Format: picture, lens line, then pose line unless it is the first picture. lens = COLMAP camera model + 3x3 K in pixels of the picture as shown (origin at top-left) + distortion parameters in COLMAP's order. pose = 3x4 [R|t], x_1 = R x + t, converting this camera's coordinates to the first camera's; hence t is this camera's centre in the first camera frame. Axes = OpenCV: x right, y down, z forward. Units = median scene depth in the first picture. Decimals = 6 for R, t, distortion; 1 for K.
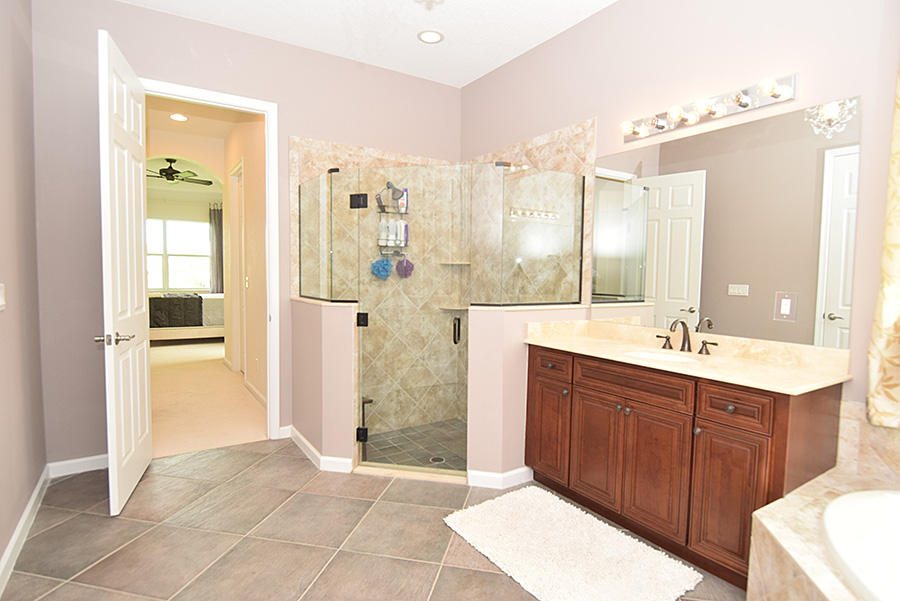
lens RADIAL K [[473.0, 0, 450.0], [0, 473.0, 300.5], [0, 0, 1]] dist [0.010778, -0.021846]
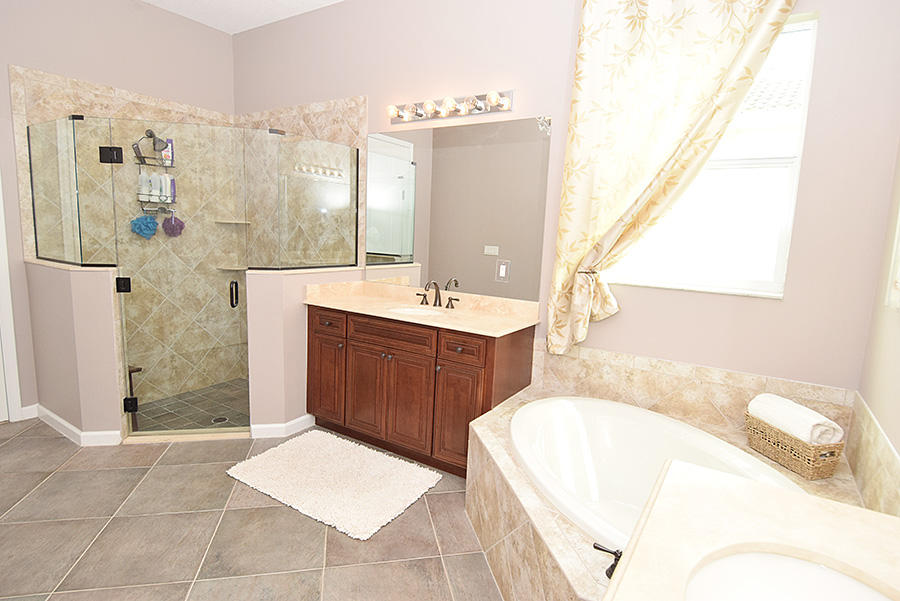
lens RADIAL K [[473.0, 0, 450.0], [0, 473.0, 300.5], [0, 0, 1]] dist [0.010778, -0.021846]
pose [[0.911003, -0.035121, 0.410900, 0.017352], [-0.006782, 0.994956, 0.100080, -0.027534], [-0.412343, -0.093960, 0.906170, -0.117384]]
